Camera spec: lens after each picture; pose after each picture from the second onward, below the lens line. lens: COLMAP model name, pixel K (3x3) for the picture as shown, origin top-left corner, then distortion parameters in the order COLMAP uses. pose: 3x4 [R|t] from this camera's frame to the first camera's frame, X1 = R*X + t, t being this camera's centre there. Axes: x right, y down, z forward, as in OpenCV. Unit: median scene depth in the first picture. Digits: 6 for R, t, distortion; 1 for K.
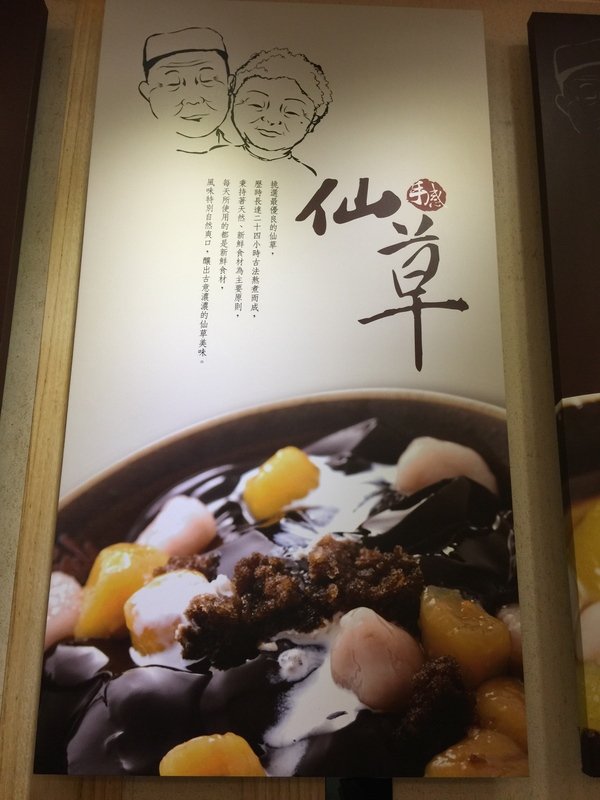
lens RADIAL K [[672.9, 0, 300.0], [0, 672.9, 400.0], [0, 0, 1]] dist [0.088920, -0.132377]
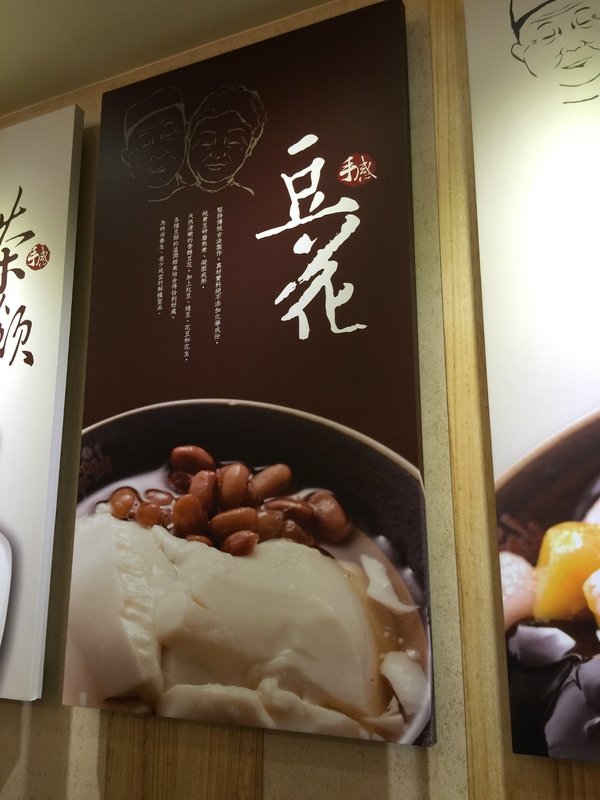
lens RADIAL K [[672.9, 0, 300.0], [0, 672.9, 400.0], [0, 0, 1]] dist [0.088920, -0.132377]
pose [[0.908311, -0.108575, -0.403958, -0.203009], [0.115007, 0.993329, -0.008388, 0.004897], [0.402174, -0.038839, 0.914739, -0.022876]]
